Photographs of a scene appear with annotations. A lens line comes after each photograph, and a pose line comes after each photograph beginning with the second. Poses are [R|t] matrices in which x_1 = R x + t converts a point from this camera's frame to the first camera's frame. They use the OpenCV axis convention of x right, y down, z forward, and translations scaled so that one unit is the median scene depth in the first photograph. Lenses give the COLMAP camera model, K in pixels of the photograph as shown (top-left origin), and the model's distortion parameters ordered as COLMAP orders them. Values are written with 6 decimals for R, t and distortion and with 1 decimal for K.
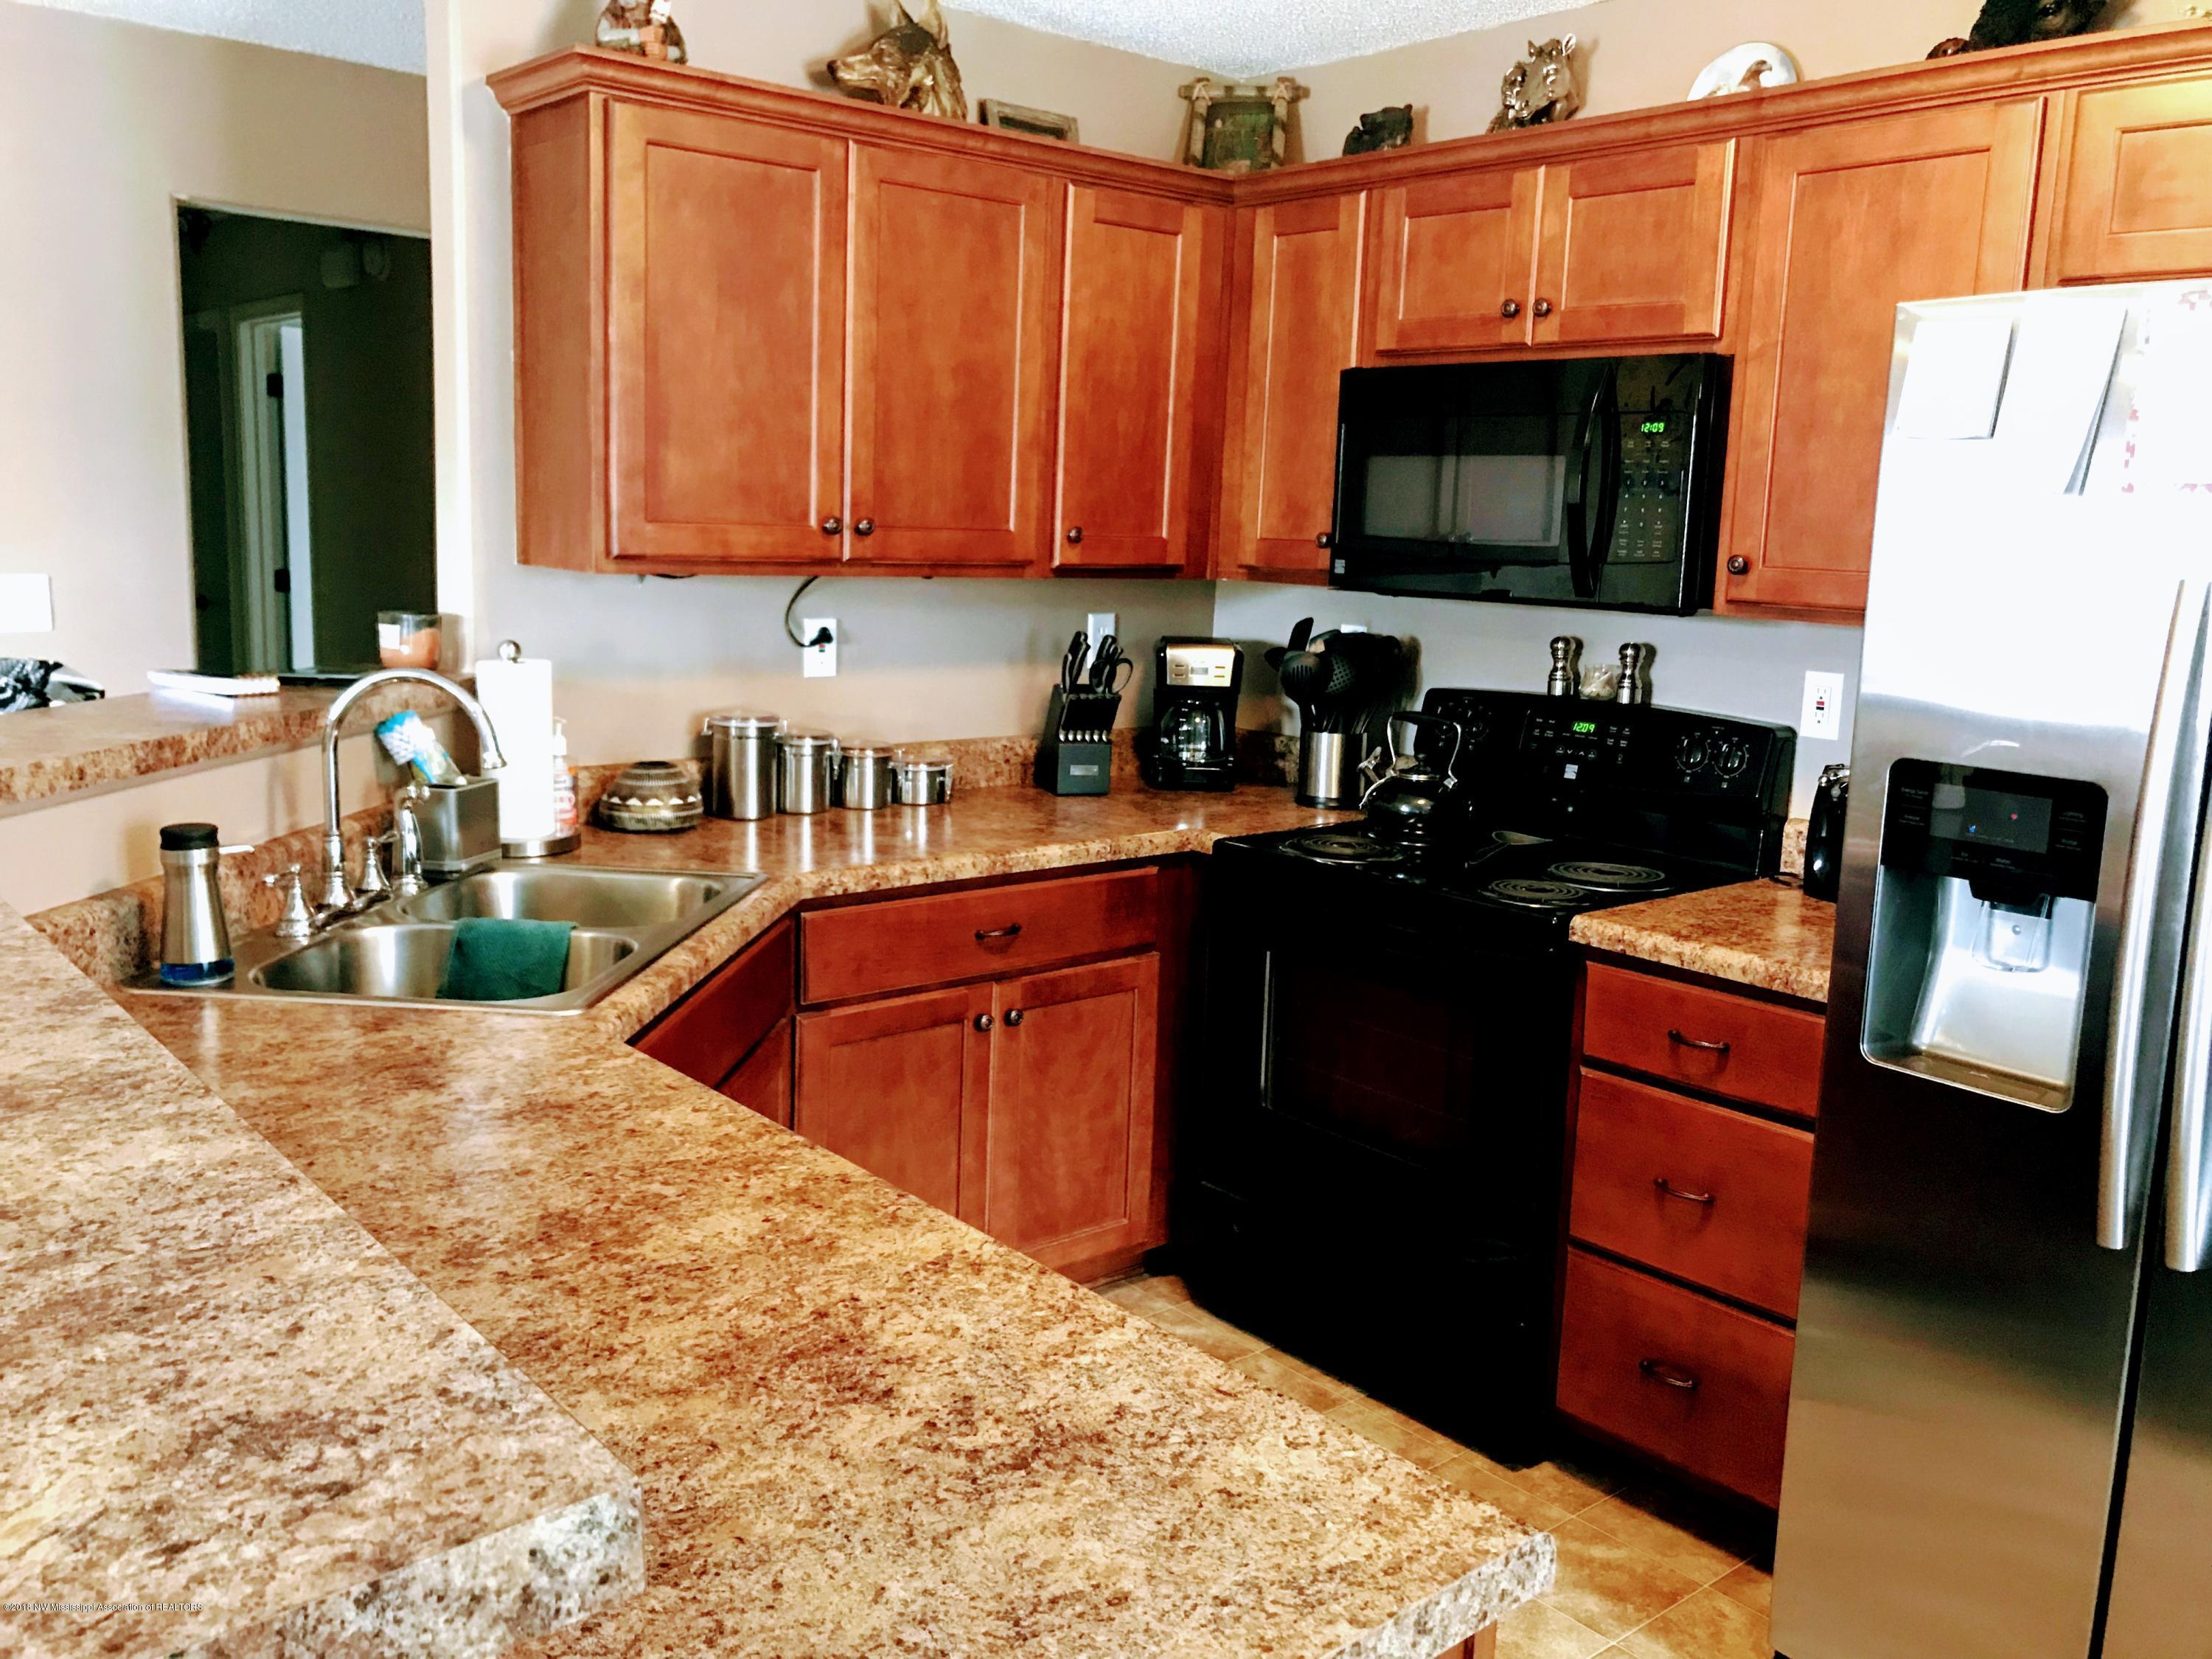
lens RADIAL K [[1831.6, 0, 1106.0], [0, 1831.6, 829.5], [0, 0, 1]] dist [0.059777, -0.071504]
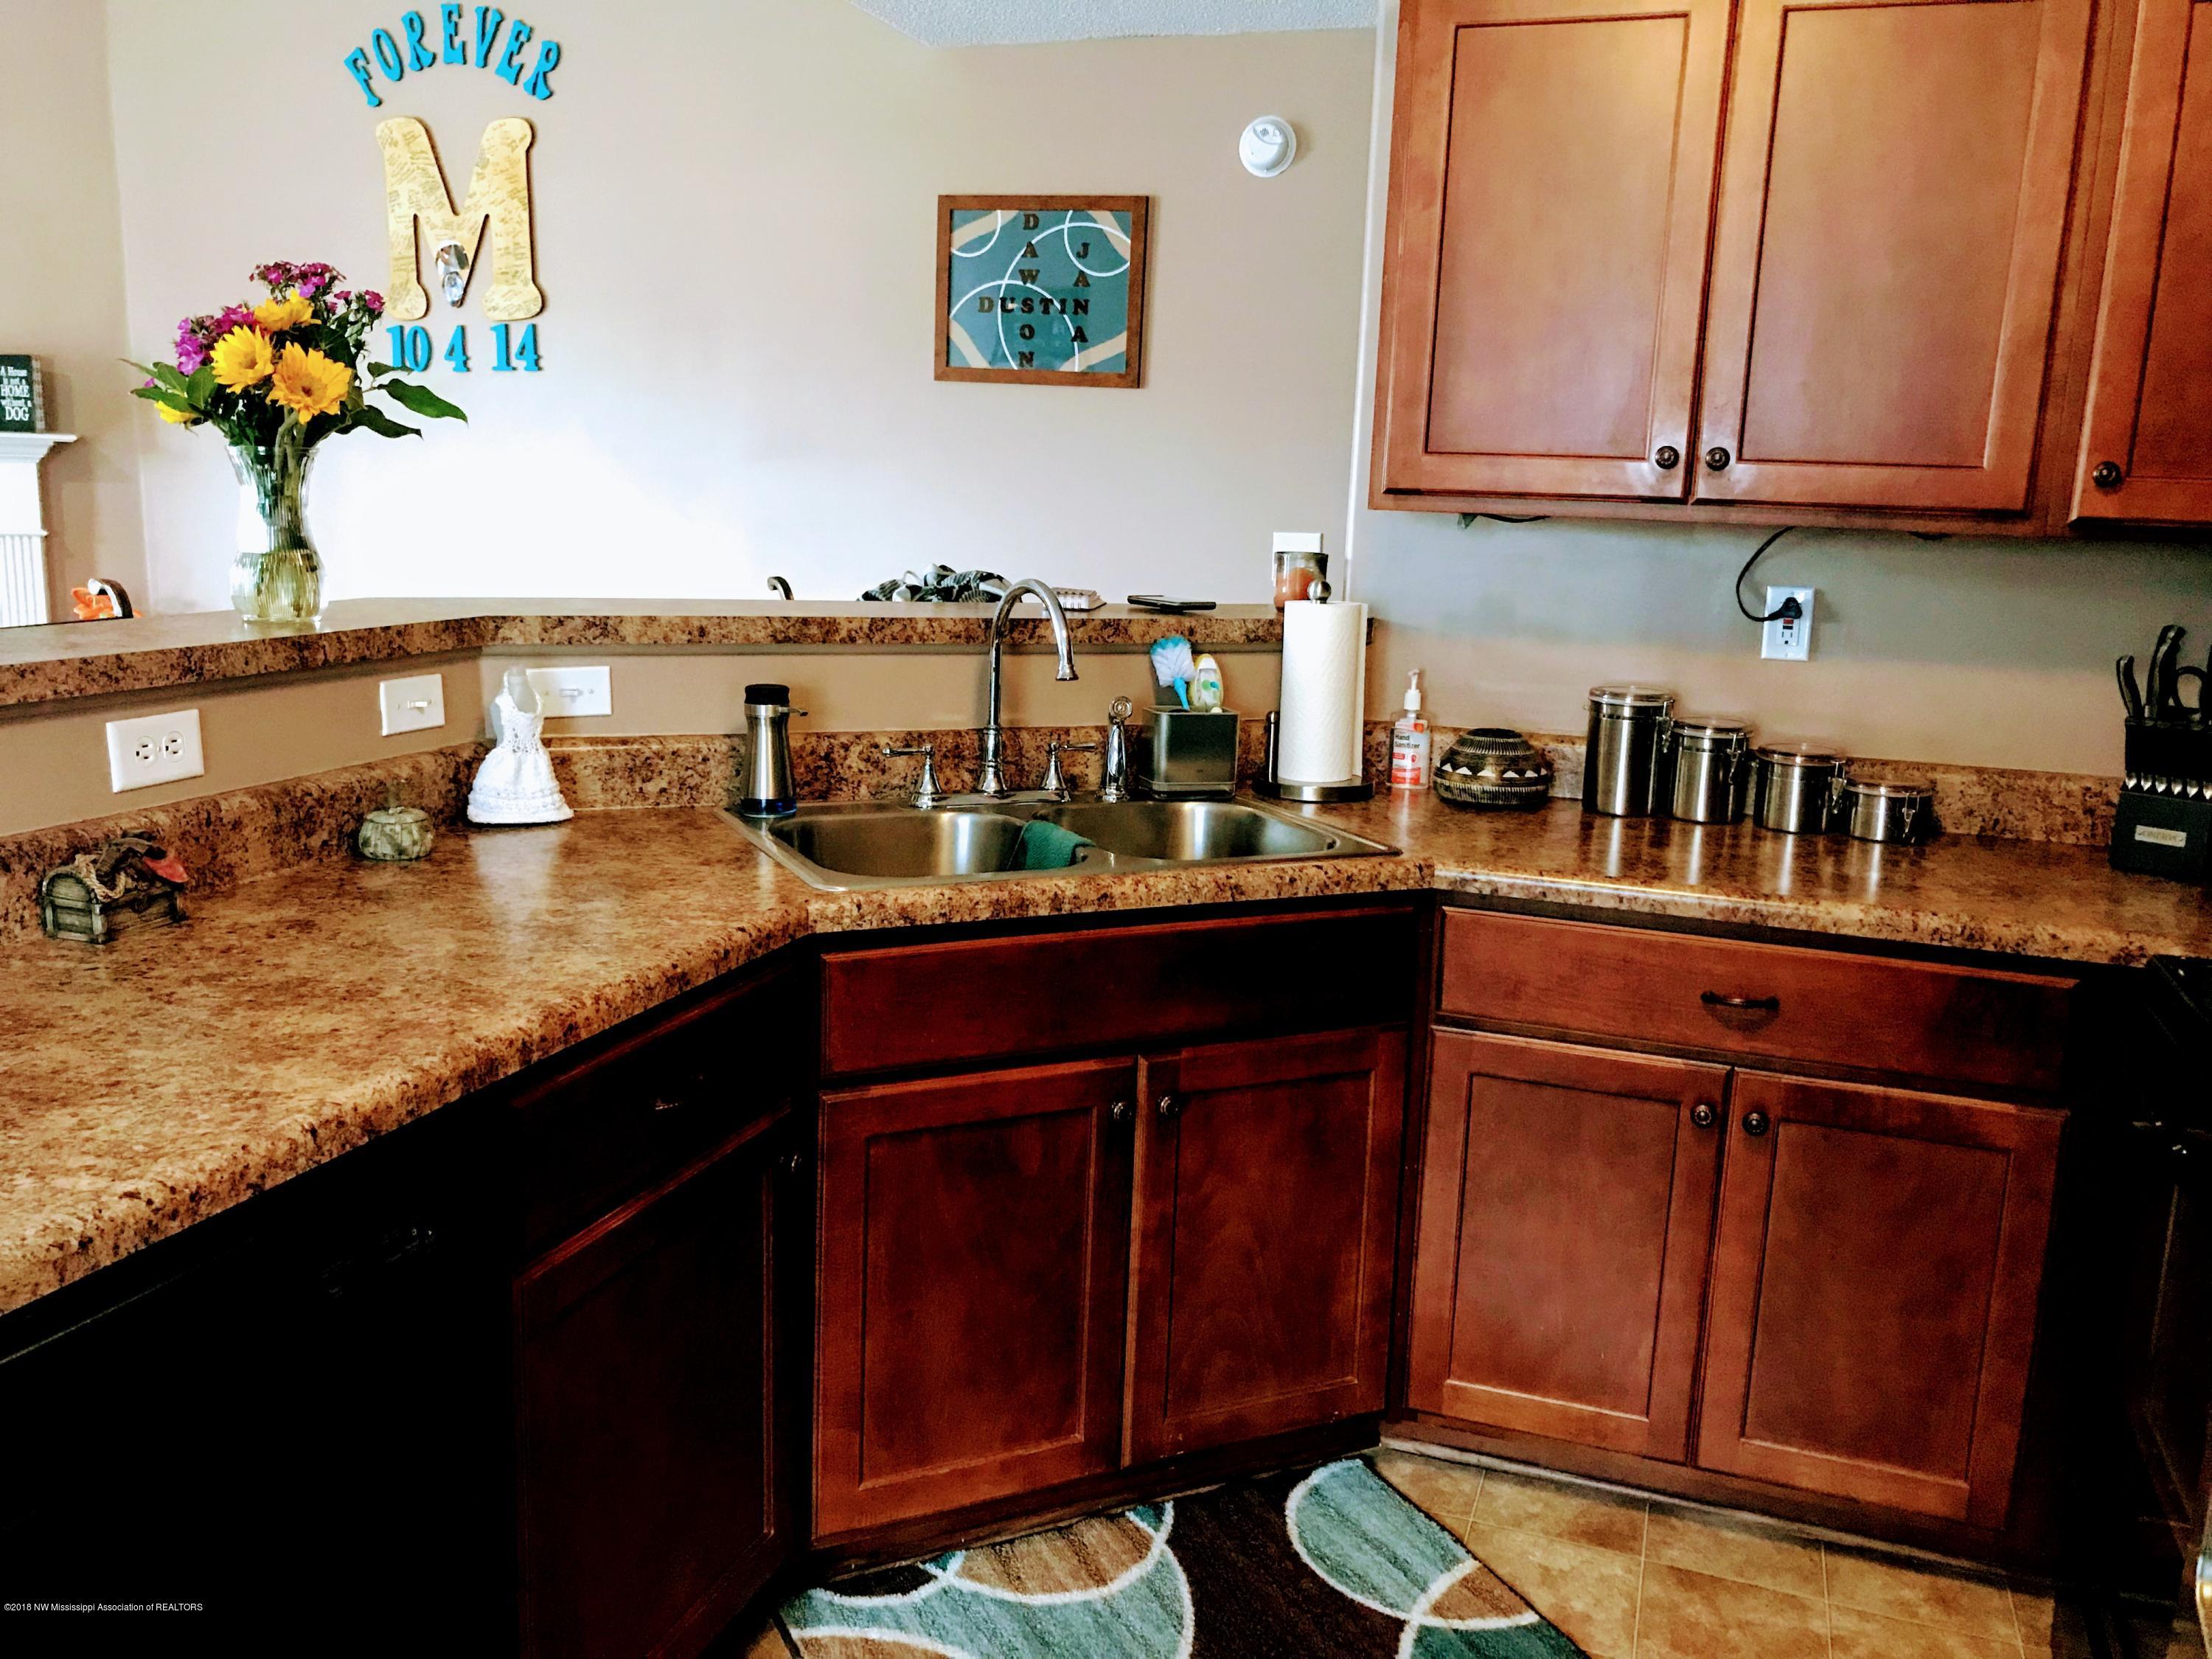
lens RADIAL K [[1831.6, 0, 1106.0], [0, 1831.6, 829.5], [0, 0, 1]] dist [0.059777, -0.071504]
pose [[0.500784, 0.151605, -0.852192, 0.471582], [-0.168556, 0.982774, 0.075785, -0.027443], [0.849002, 0.105691, 0.517712, 0.421459]]
